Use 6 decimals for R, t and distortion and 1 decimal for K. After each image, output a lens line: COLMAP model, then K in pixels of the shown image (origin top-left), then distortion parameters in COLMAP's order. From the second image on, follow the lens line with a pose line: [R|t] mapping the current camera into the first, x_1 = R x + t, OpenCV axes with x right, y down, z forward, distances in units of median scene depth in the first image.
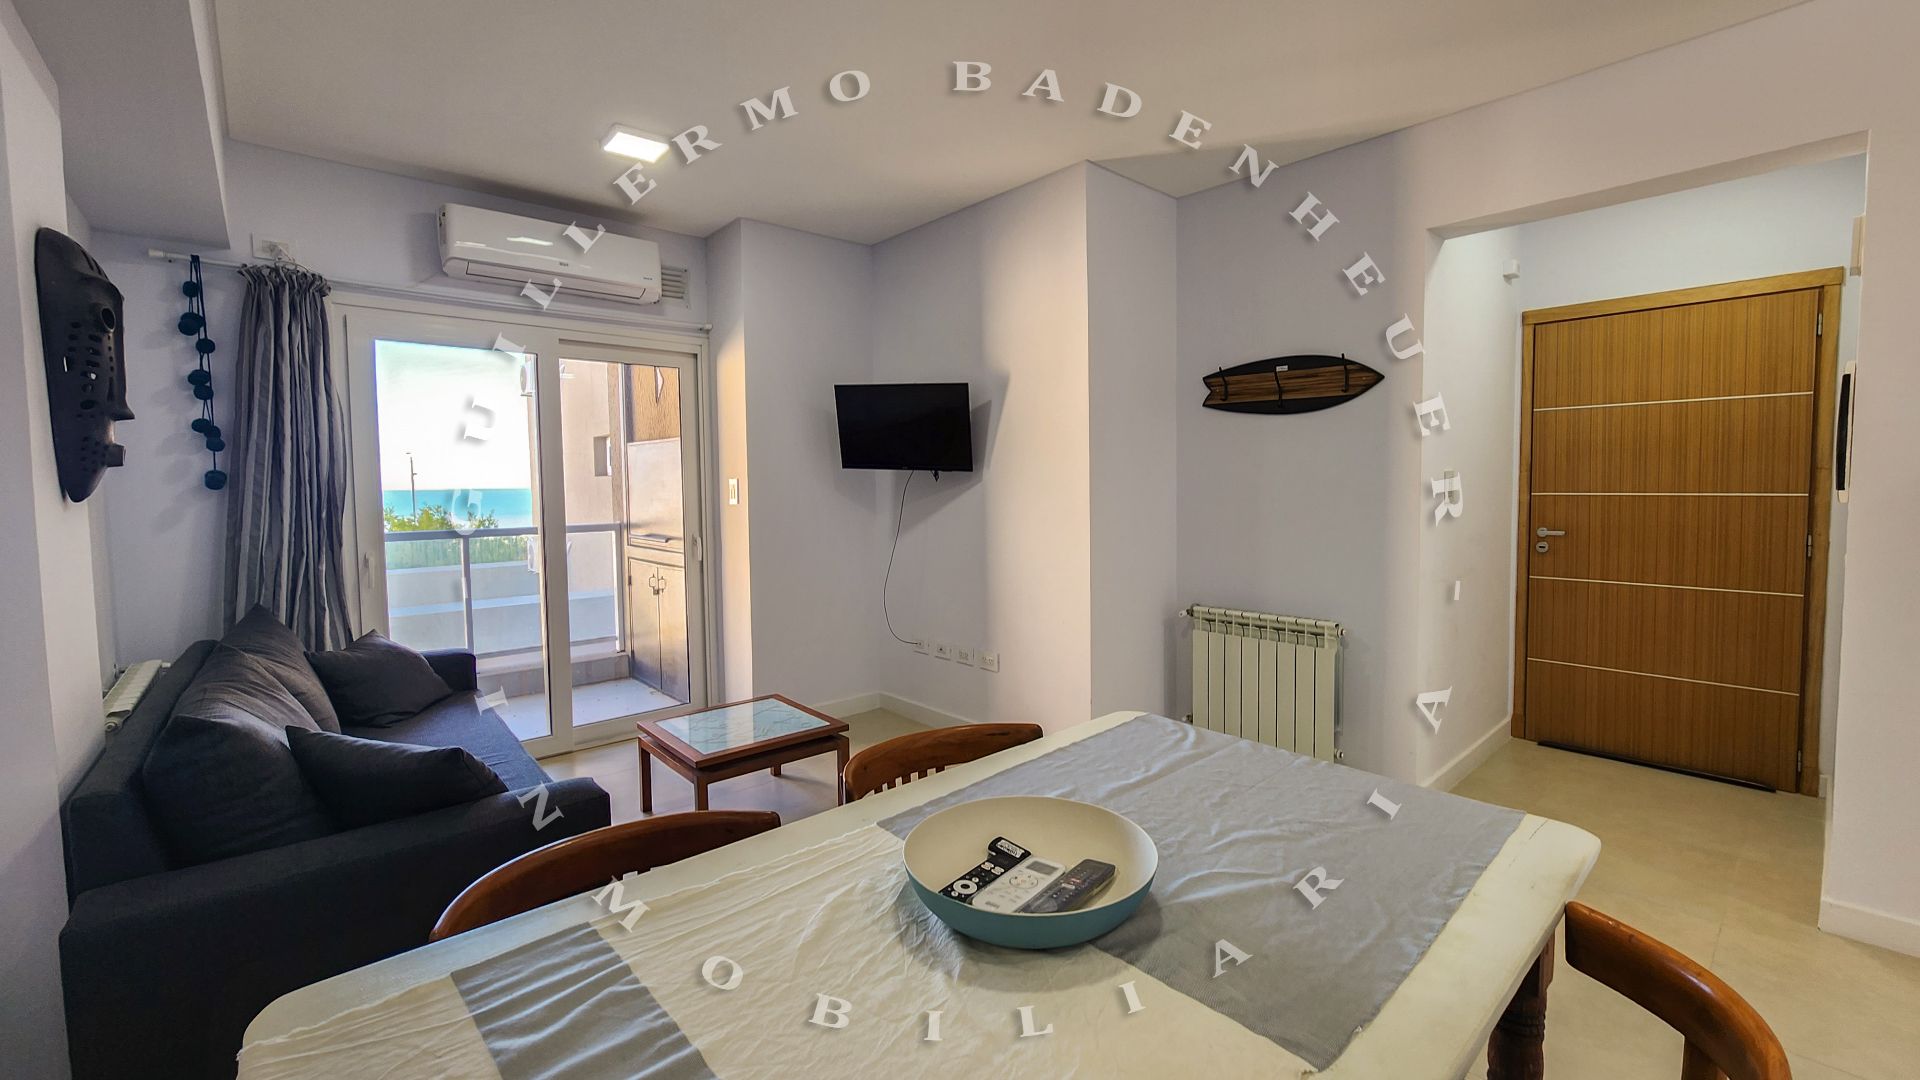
lens RADIAL K [[781.3, 0, 979.9], [0, 781.3, 521.5], [0, 0, 1]] dist [0.003095, -0.001983]
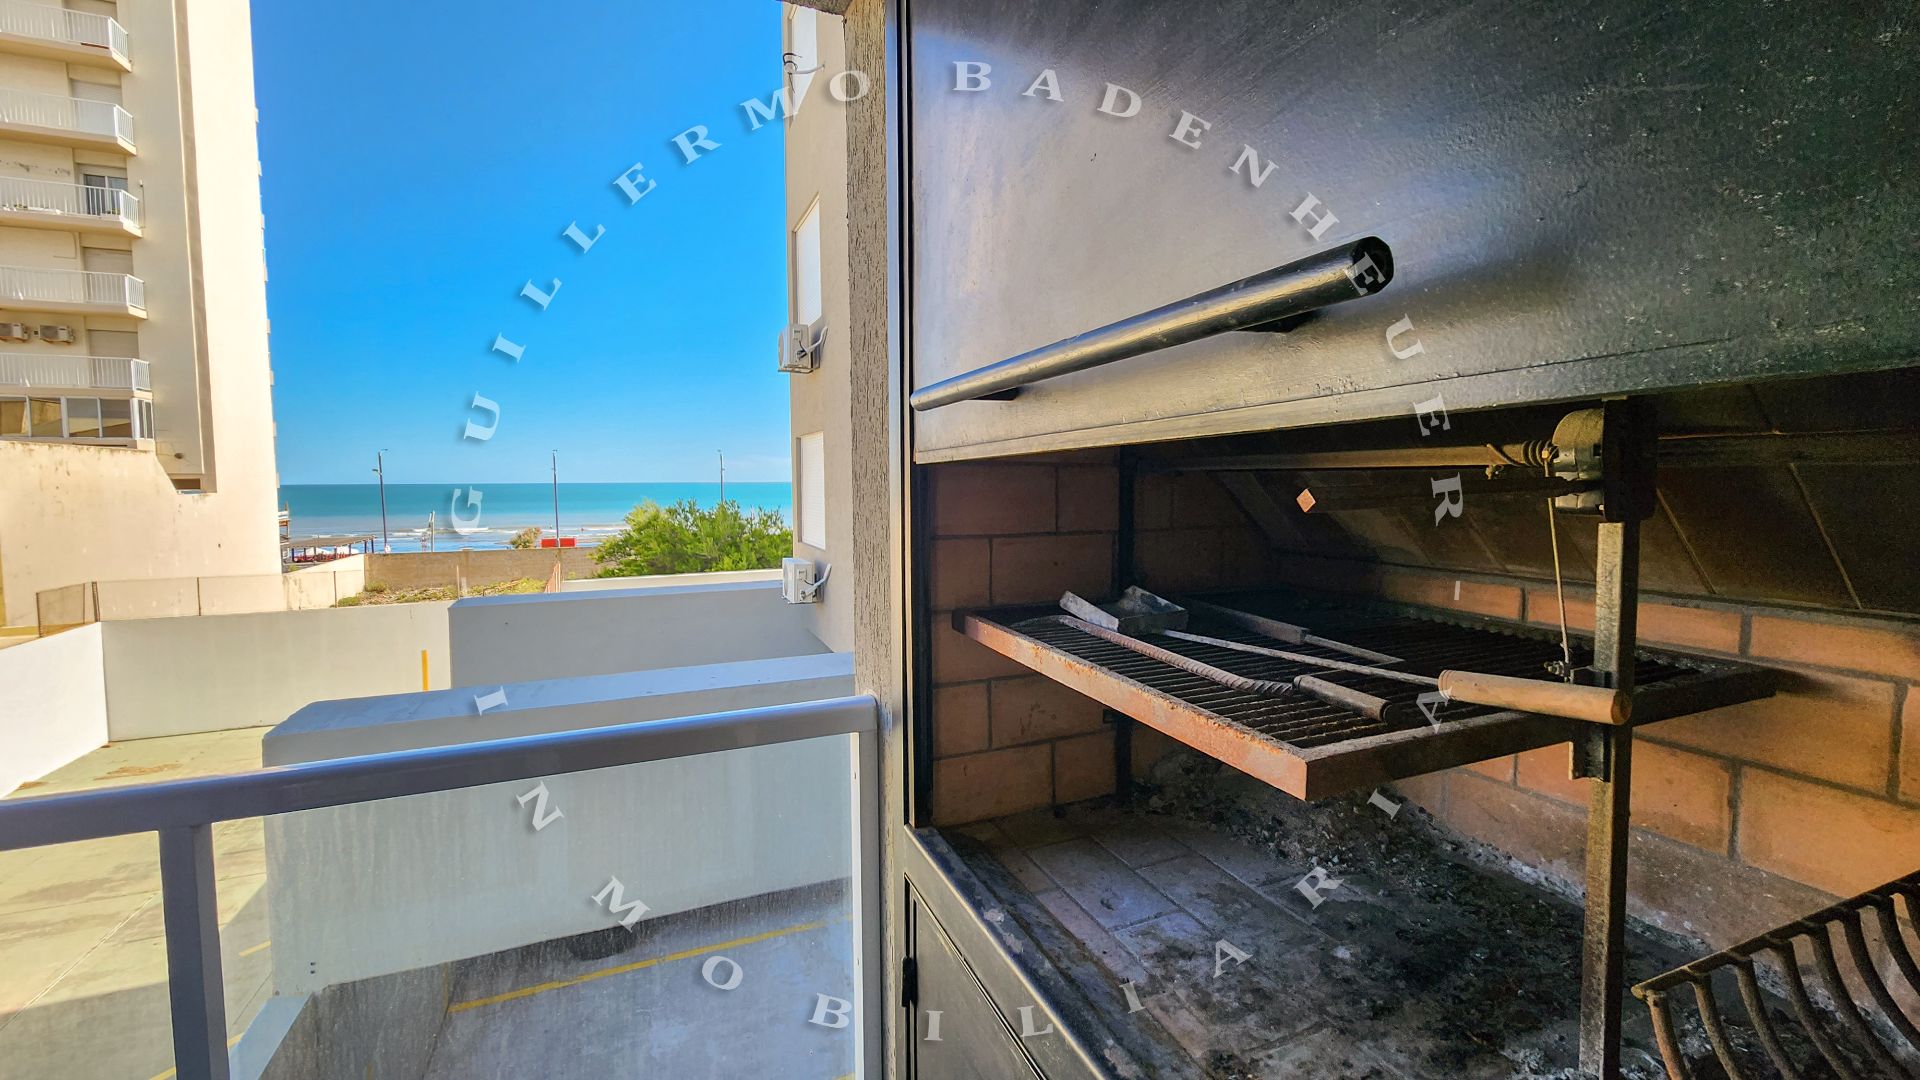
lens RADIAL K [[781.3, 0, 979.4], [0, 781.3, 527.2], [0, 0, 1]] dist [0.003095, -0.001983]
pose [[0.949114, 0.027585, -0.313721, -0.513459], [-0.024476, 0.999605, 0.013847, -0.076173], [0.313979, -0.005463, 0.949414, 1.125553]]
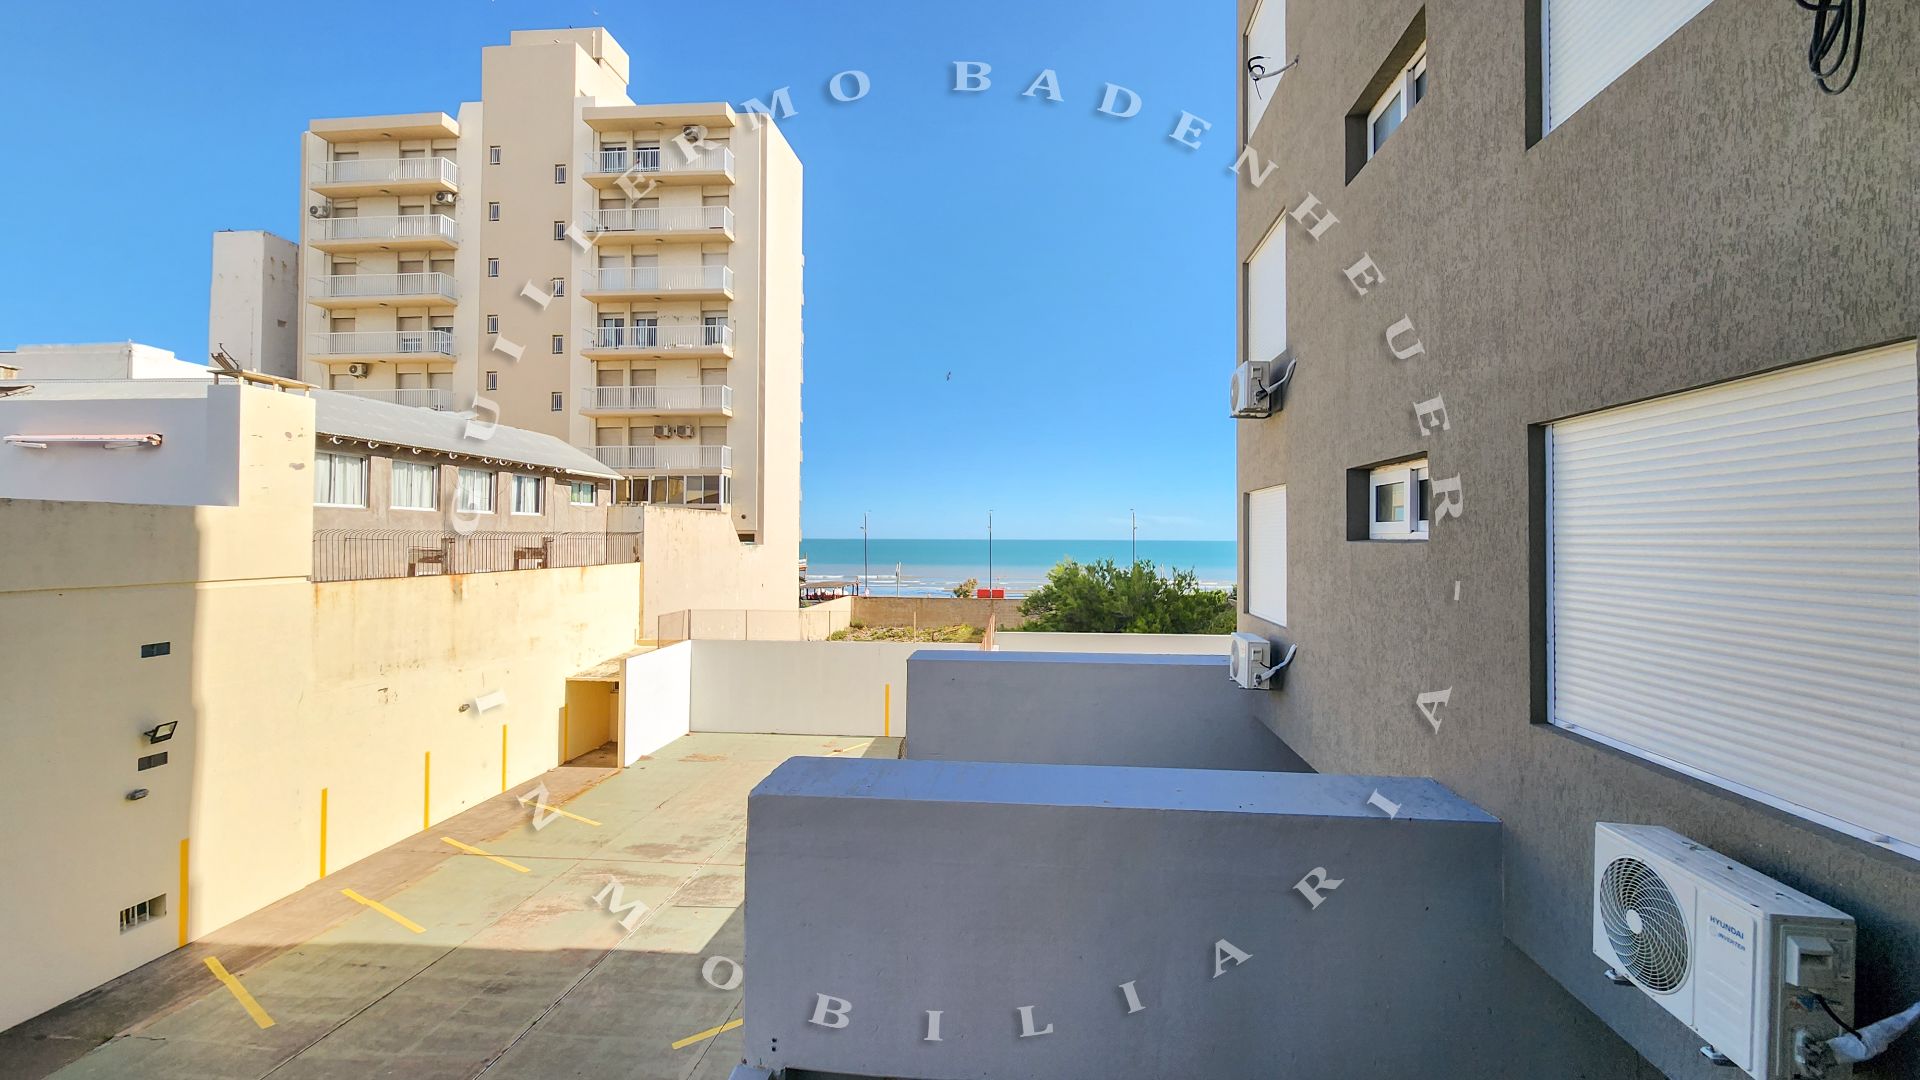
lens RADIAL K [[781.3, 0, 975.5], [0, 781.3, 536.4], [0, 0, 1]] dist [0.003095, -0.001983]
pose [[0.672347, 0.015516, -0.740073, -0.801762], [-0.054944, 0.998069, -0.028991, -0.091539], [0.738194, 0.060154, 0.671901, 1.342120]]
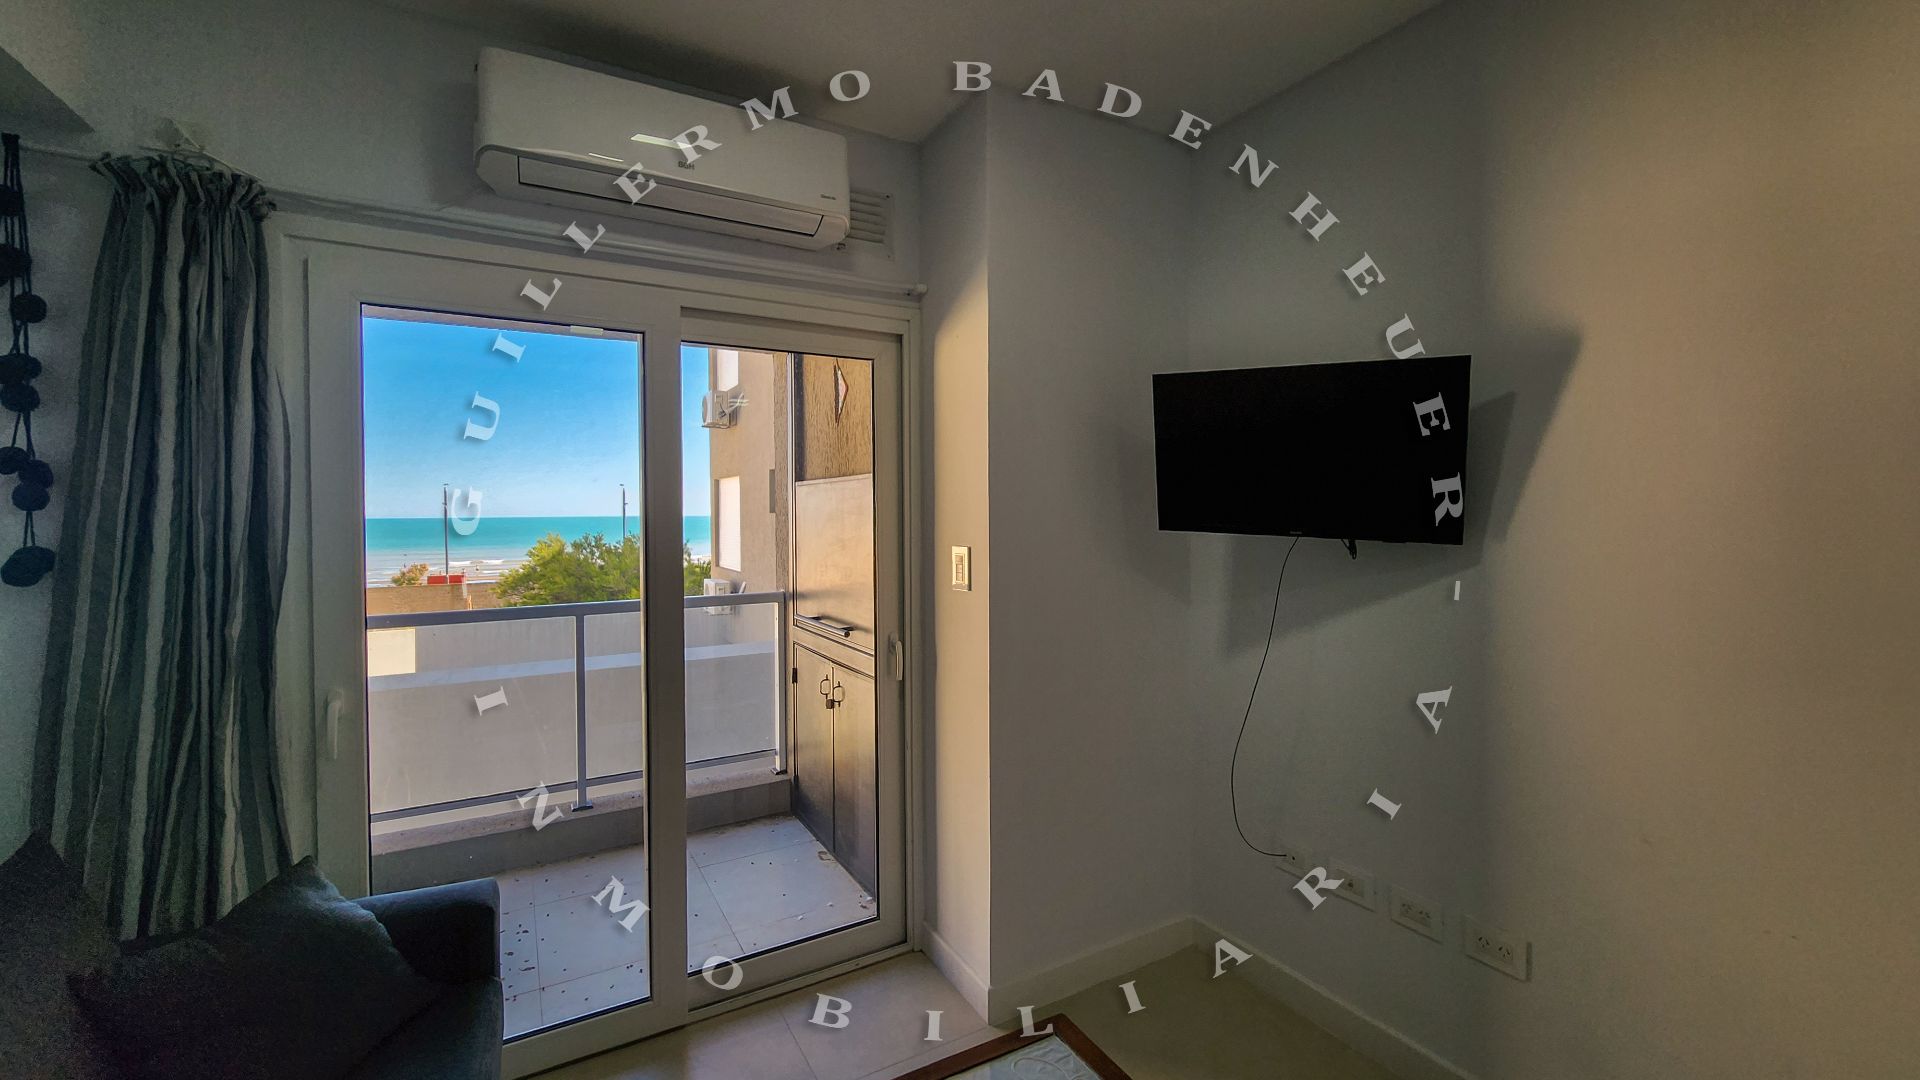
lens RADIAL K [[781.3, 0, 985.3], [0, 781.3, 523.4], [0, 0, 1]] dist [0.003095, -0.001983]
pose [[0.980447, 0.007448, -0.196640, -0.199669], [-0.014560, 0.999290, -0.034747, -0.055505], [0.196242, 0.036931, 0.979860, 0.475239]]
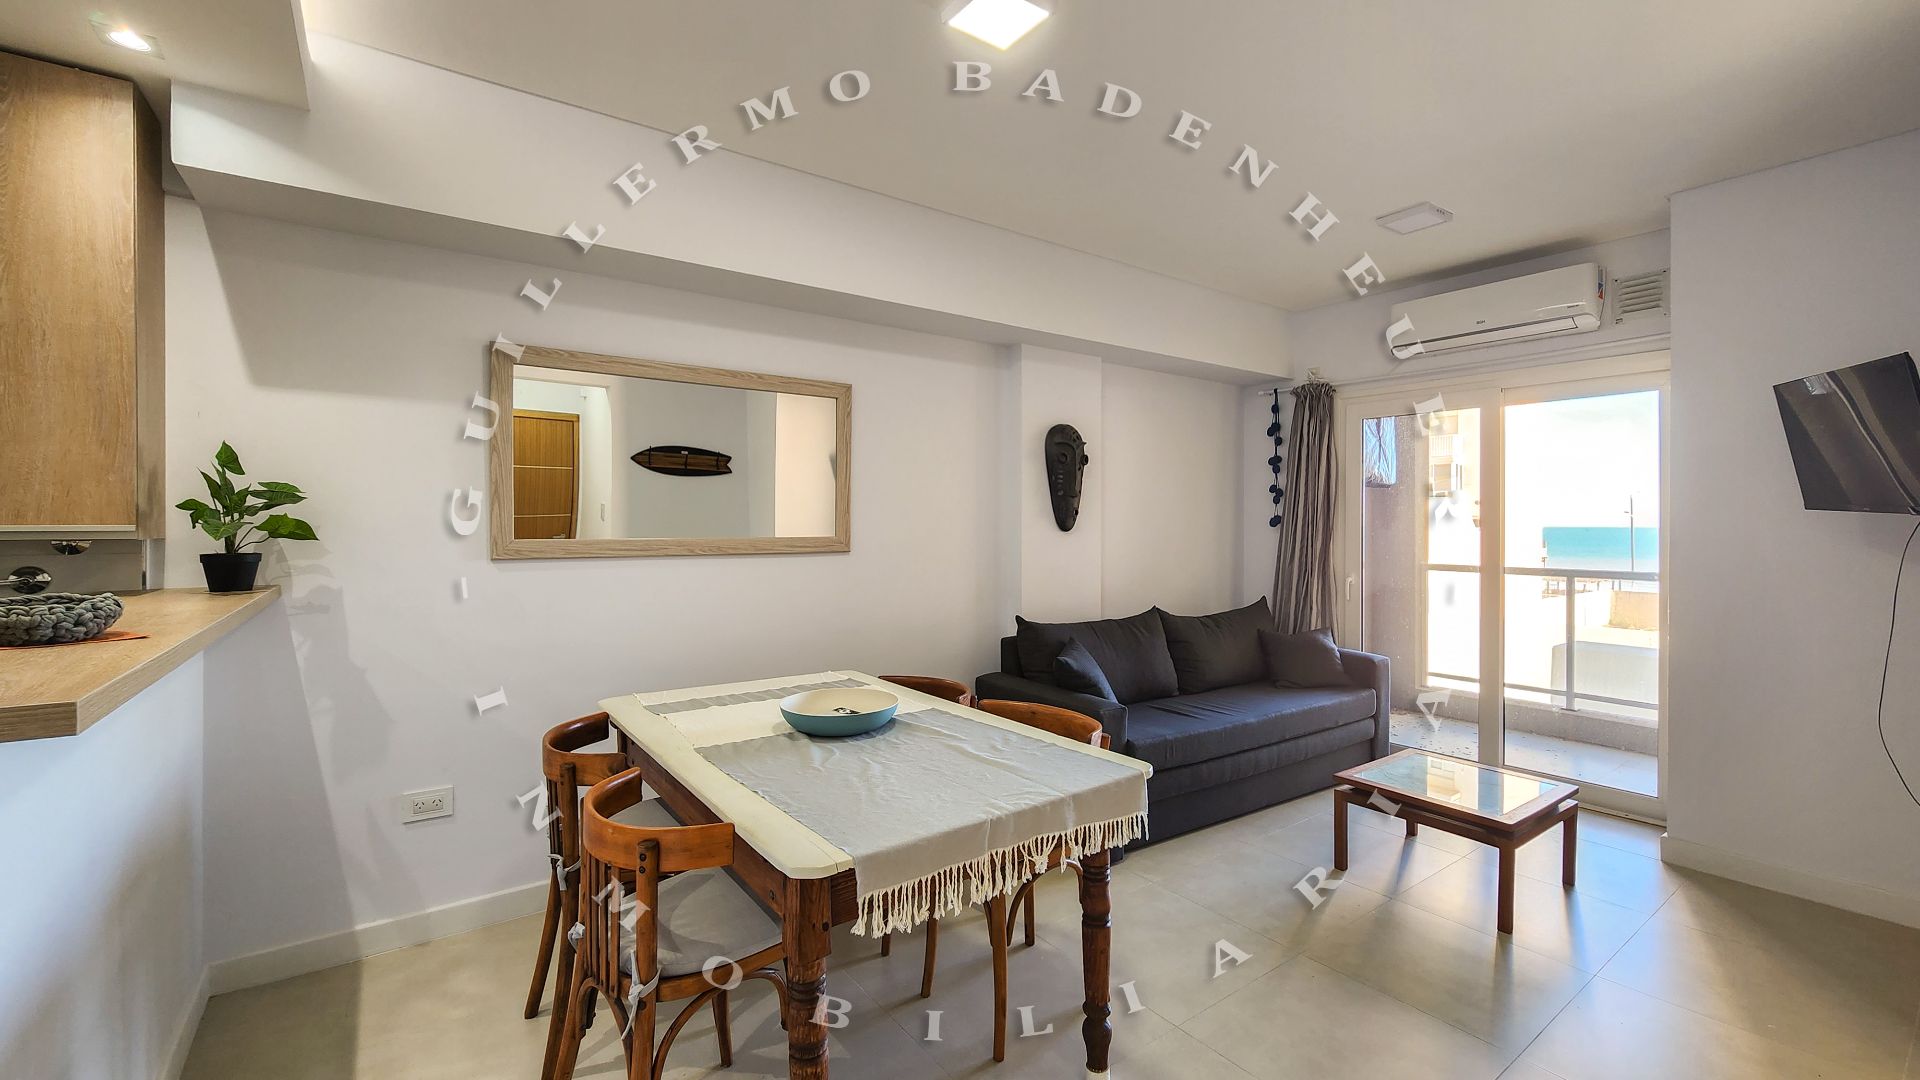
lens RADIAL K [[781.3, 0, 987.5], [0, 781.3, 523.1], [0, 0, 1]] dist [0.003095, -0.001983]
pose [[-0.082754, 0.012026, -0.996497, 0.560036], [-0.054374, 0.998383, 0.016565, -0.032871], [0.995086, 0.055555, -0.081966, 0.403796]]
